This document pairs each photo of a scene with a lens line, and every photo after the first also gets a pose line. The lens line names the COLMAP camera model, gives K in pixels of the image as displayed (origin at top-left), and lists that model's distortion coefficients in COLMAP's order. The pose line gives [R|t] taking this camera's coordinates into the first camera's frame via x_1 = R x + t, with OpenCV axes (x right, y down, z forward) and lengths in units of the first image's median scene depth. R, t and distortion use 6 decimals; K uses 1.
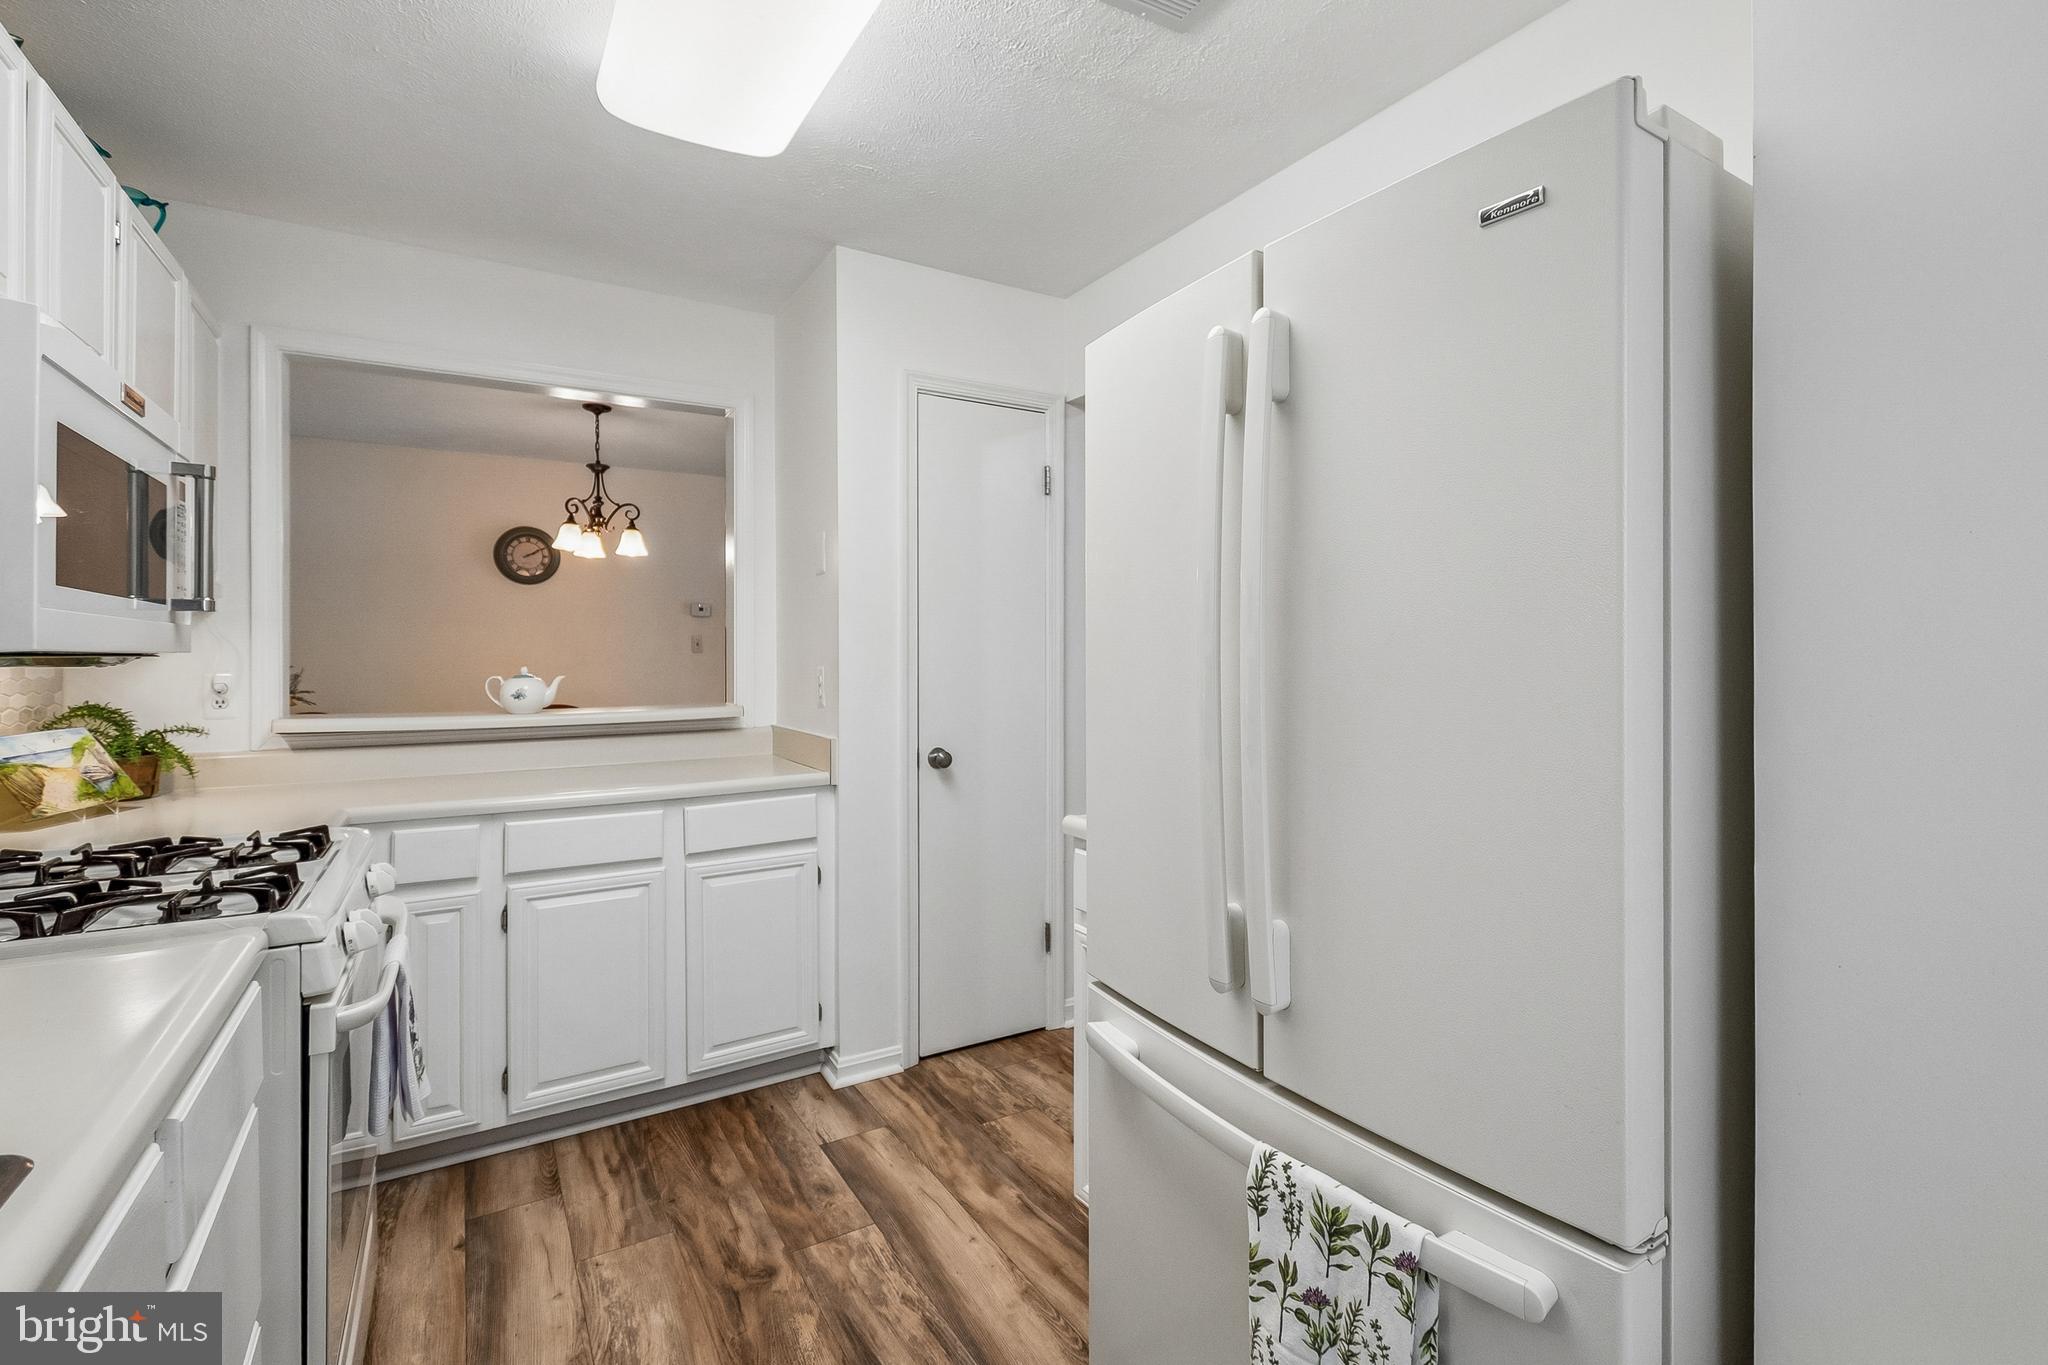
lens RADIAL K [[920.4, 0, 1037.5], [0, 920.4, 665.1], [0, 0, 1]] dist [0.007511, -0.003514]
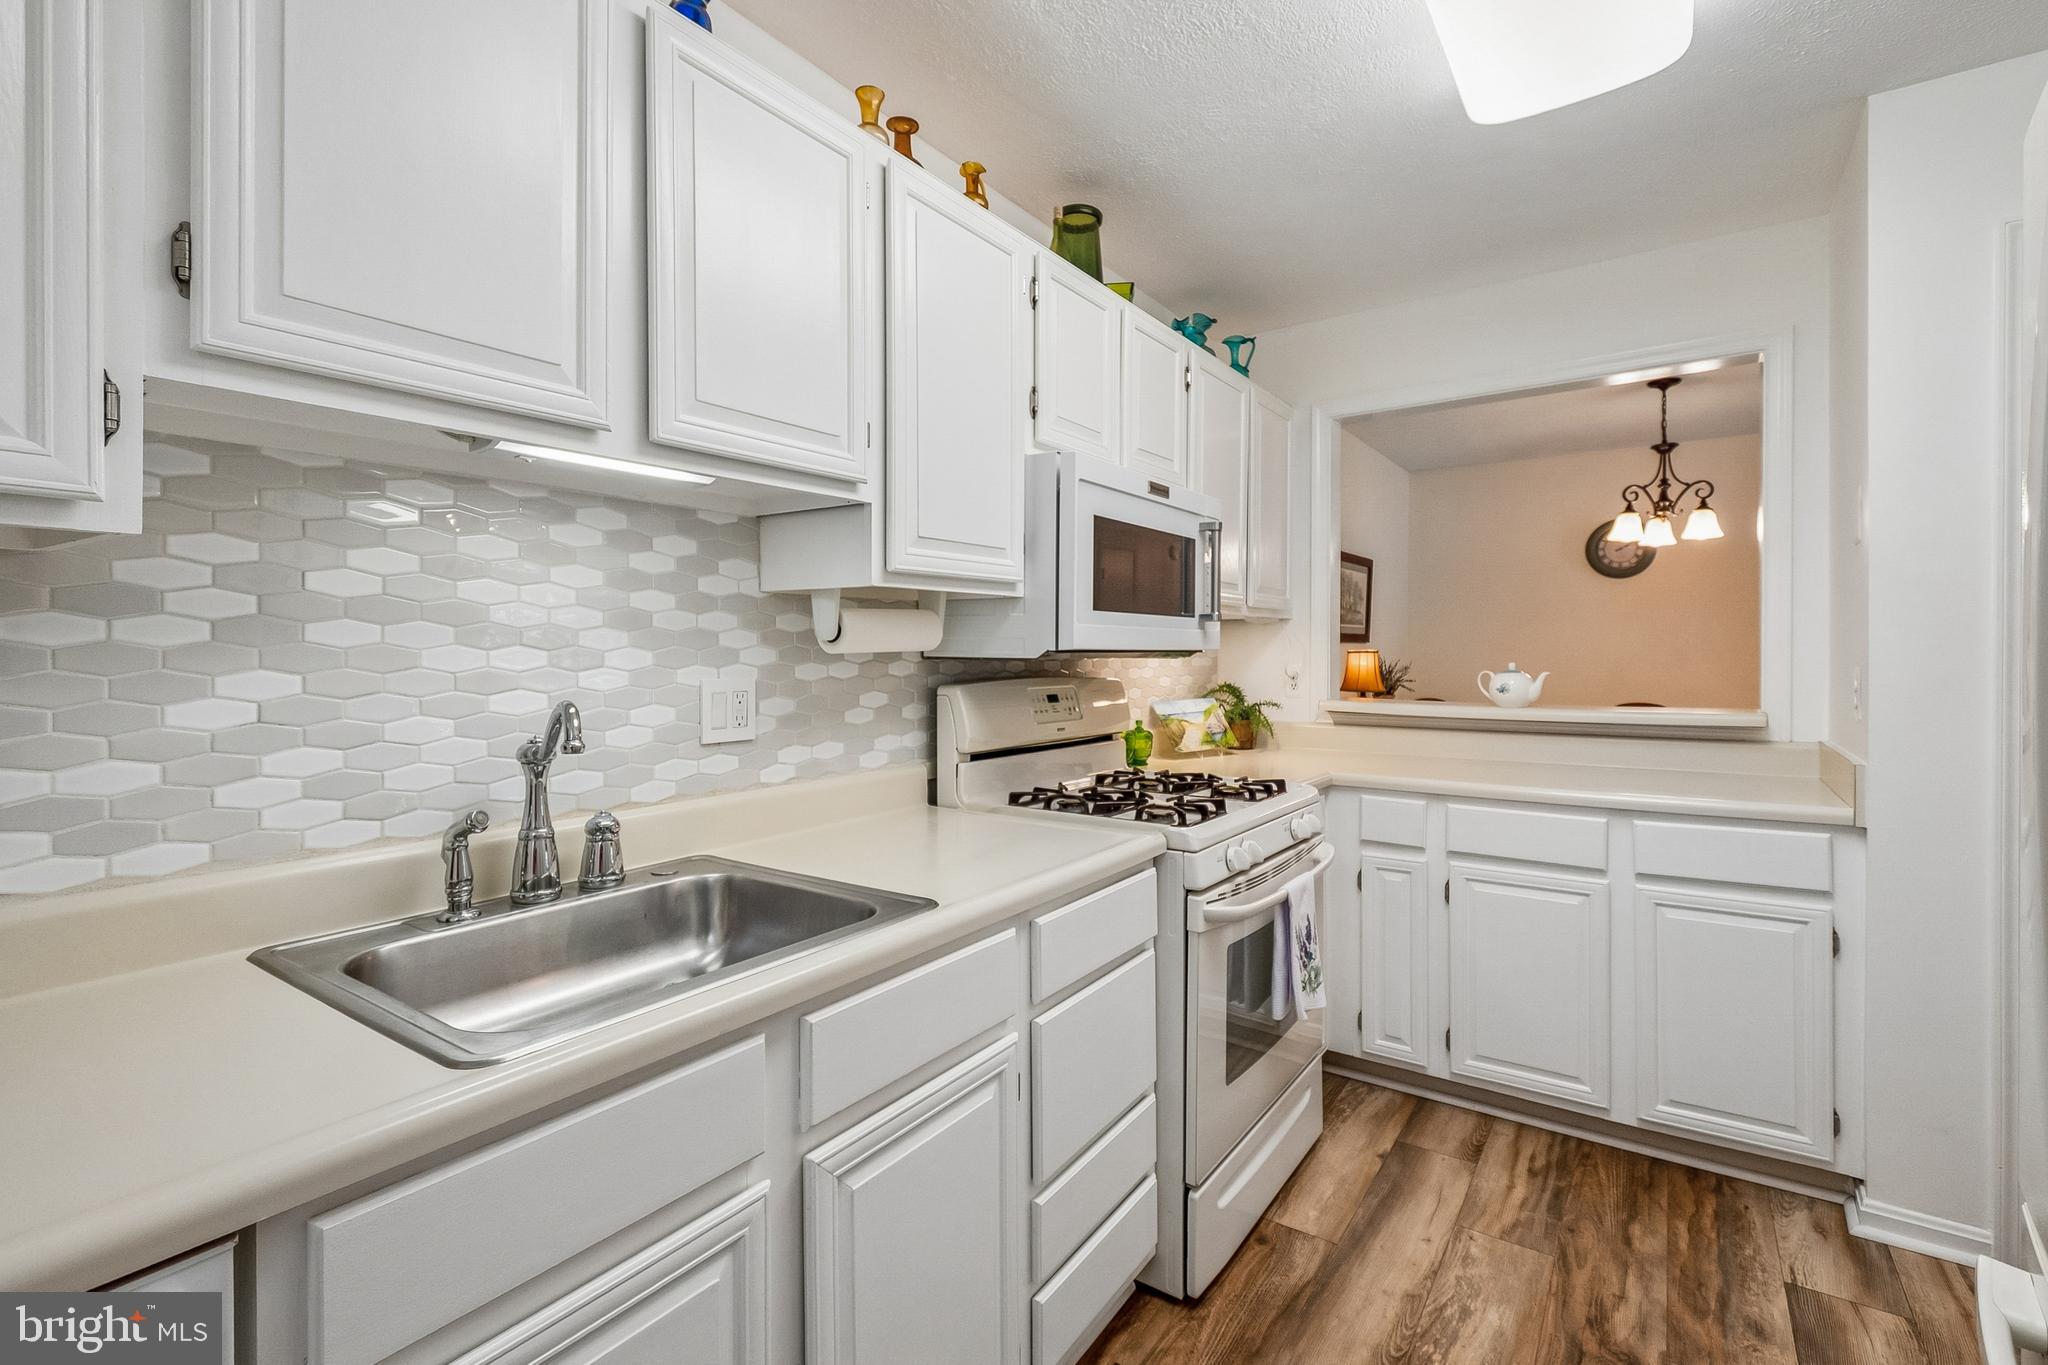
lens RADIAL K [[920.4, 0, 1040.8], [0, 920.4, 662.6], [0, 0, 1]] dist [0.007511, -0.003514]
pose [[0.401057, 0.012788, -0.915964, 0.219819], [-0.010426, 0.999902, 0.009395, -0.002559], [0.915994, 0.005782, 0.401151, 0.109197]]
